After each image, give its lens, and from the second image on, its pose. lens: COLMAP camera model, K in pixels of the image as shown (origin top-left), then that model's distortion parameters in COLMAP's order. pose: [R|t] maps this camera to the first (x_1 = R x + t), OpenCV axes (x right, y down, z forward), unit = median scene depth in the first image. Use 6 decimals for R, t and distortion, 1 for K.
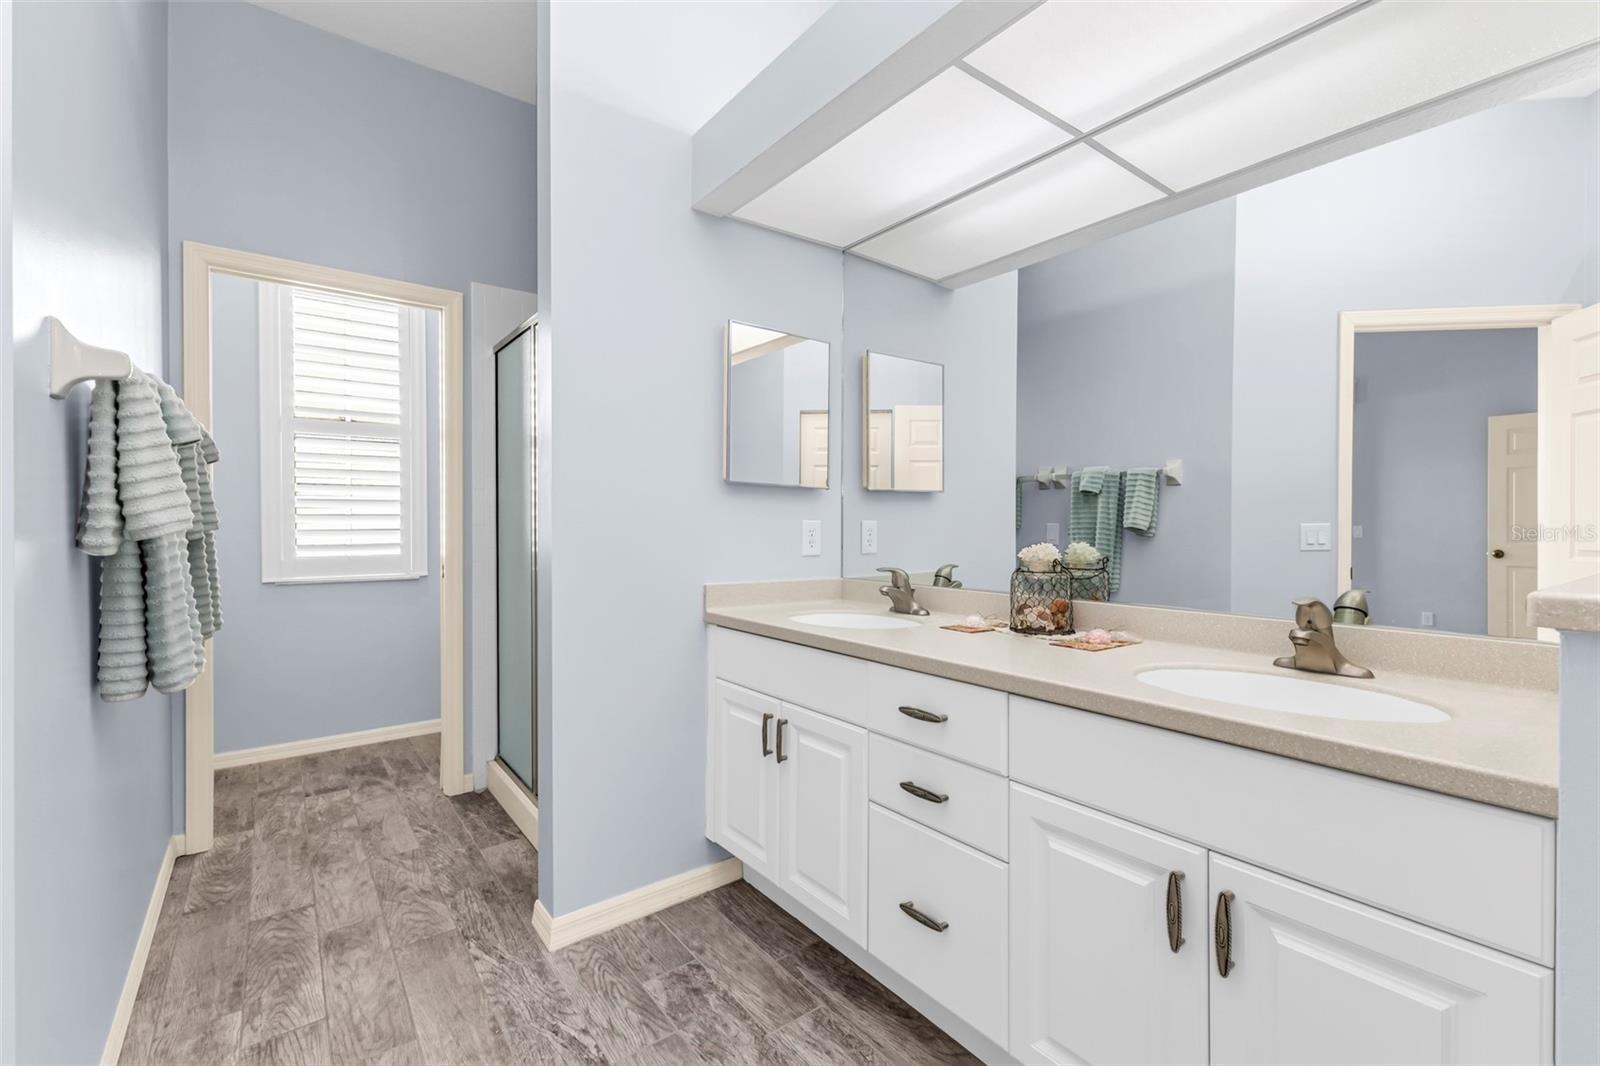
lens RADIAL K [[693.6, 0, 792.5], [0, 693.6, 530.7], [0, 0, 1]] dist [0.018886, -0.004211]
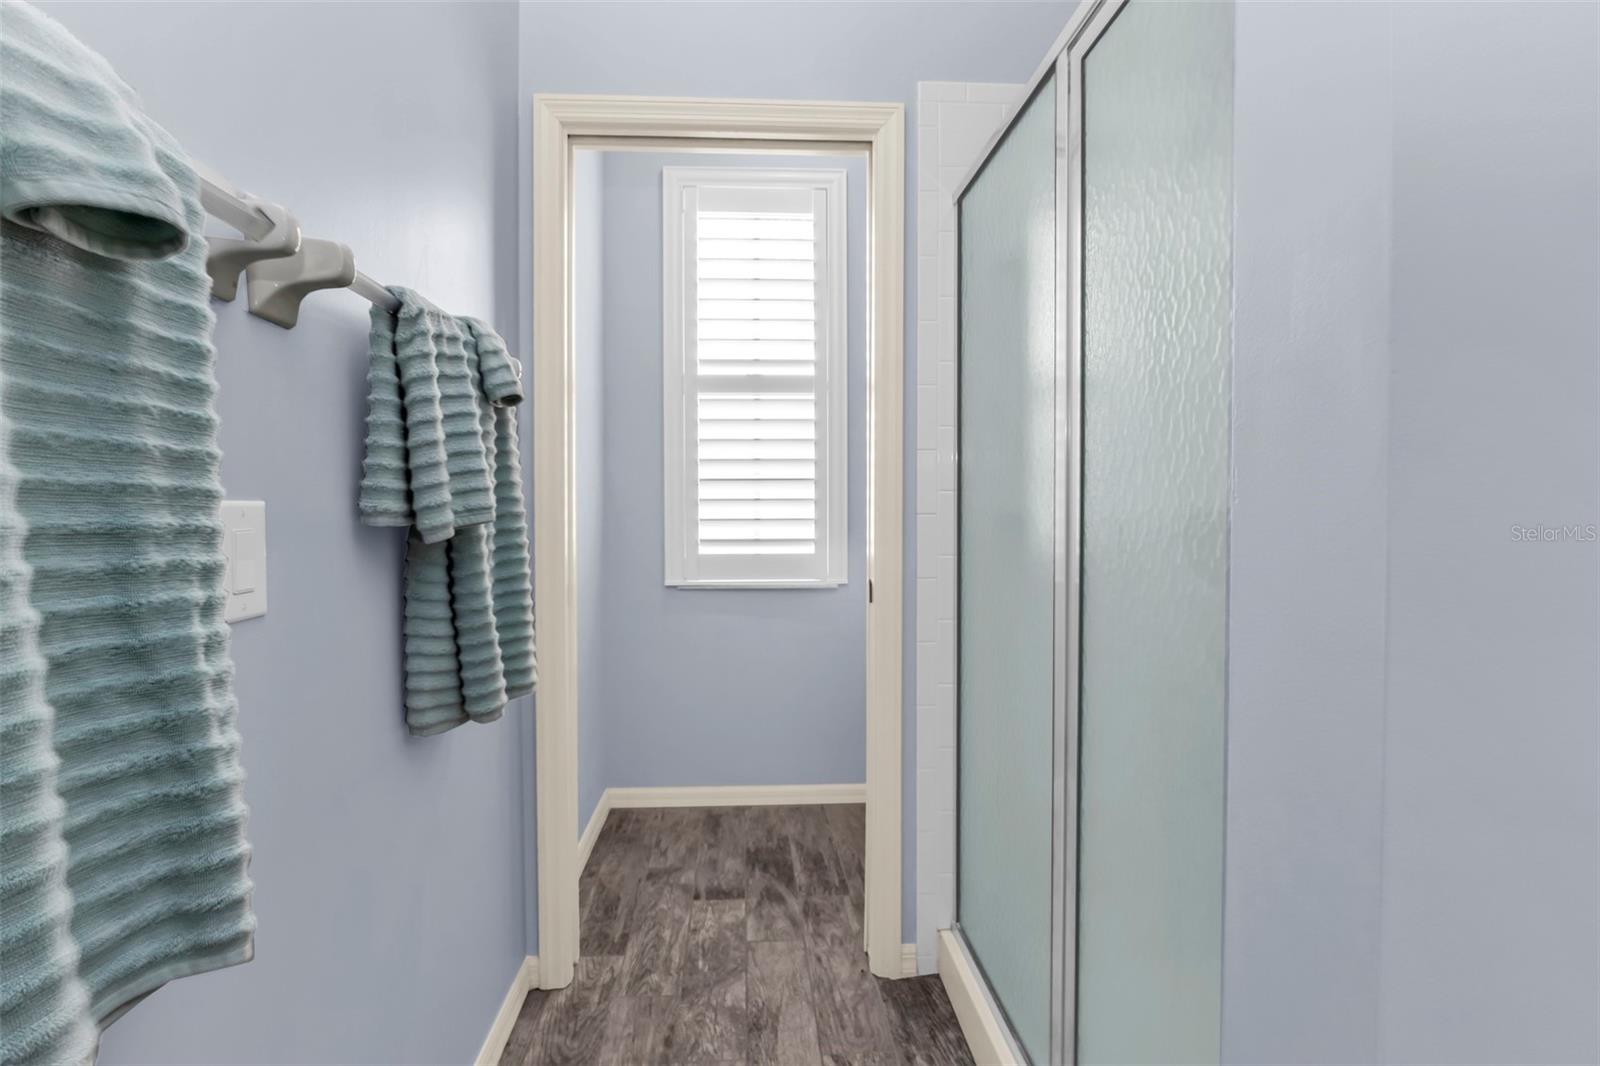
lens RADIAL K [[693.6, 0, 792.2], [0, 693.6, 526.8], [0, 0, 1]] dist [0.018886, -0.004211]
pose [[0.844806, 0.010585, -0.534968, -0.234700], [-0.003418, 0.999891, 0.014386, -0.004711], [0.535062, -0.010325, 0.844750, 0.453132]]
